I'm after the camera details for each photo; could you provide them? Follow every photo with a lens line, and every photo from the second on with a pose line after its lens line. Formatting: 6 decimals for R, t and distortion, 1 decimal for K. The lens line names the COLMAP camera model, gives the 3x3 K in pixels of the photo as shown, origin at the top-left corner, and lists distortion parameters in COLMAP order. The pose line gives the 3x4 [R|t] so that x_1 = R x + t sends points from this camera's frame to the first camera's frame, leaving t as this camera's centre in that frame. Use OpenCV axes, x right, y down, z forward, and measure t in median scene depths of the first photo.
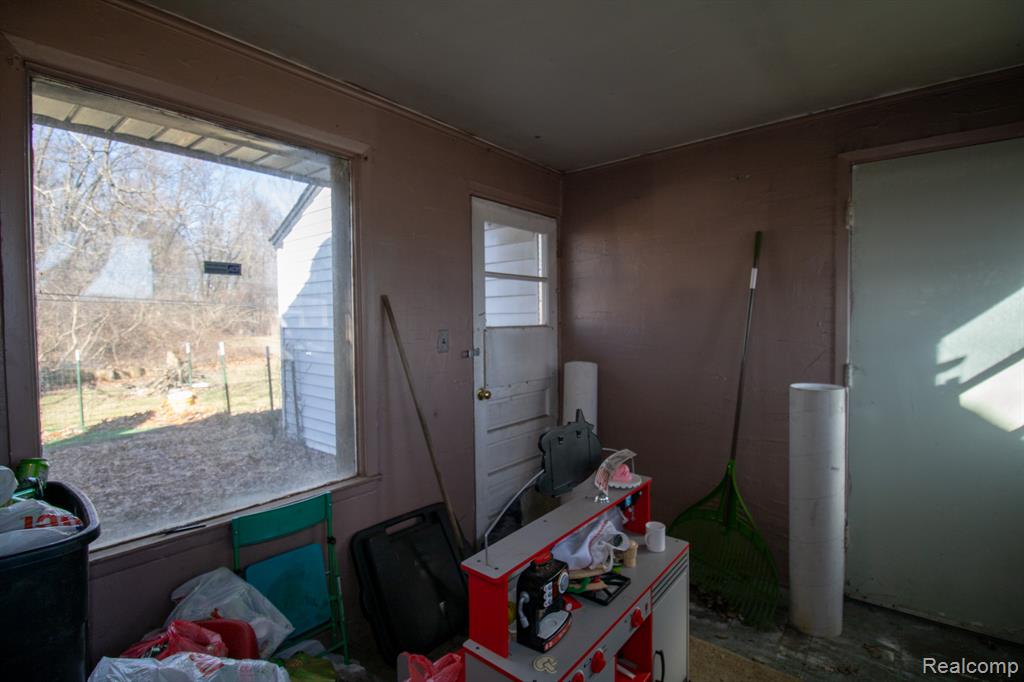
lens RADIAL K [[478.4, 0, 519.4], [0, 478.4, 336.1], [0, 0, 1]] dist [0.002184, -0.015789]
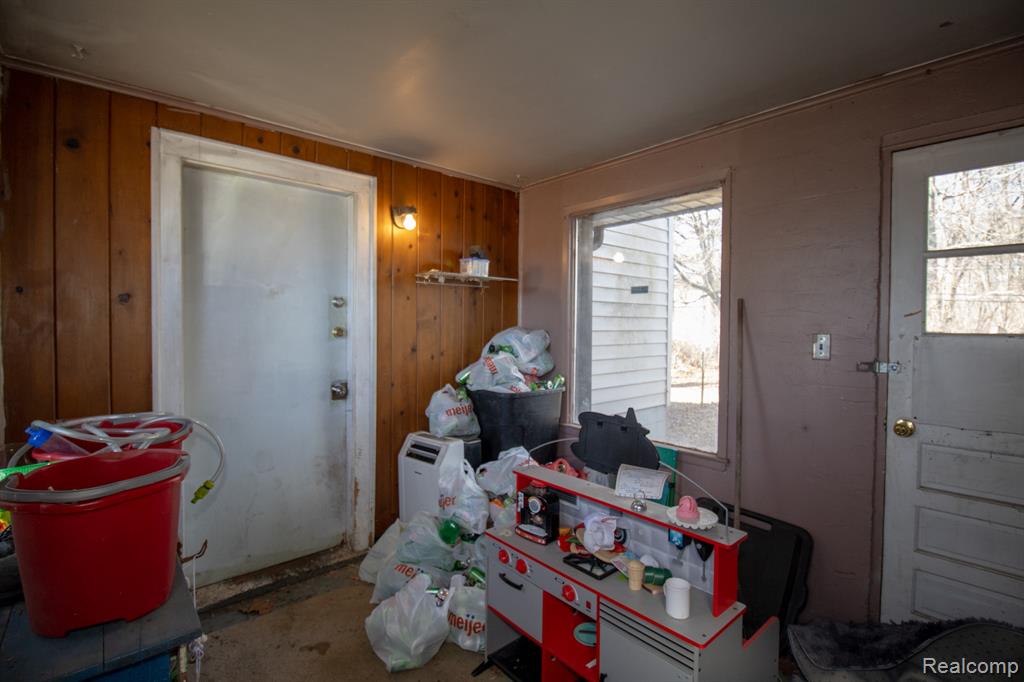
lens RADIAL K [[478.4, 0, 519.4], [0, 478.4, 336.1], [0, 0, 1]] dist [0.002184, -0.015789]
pose [[-0.184819, 0.029611, -0.982326, 0.728531], [-0.041678, 0.998411, 0.037937, -0.016654], [0.981888, 0.047953, -0.183291, 0.585324]]
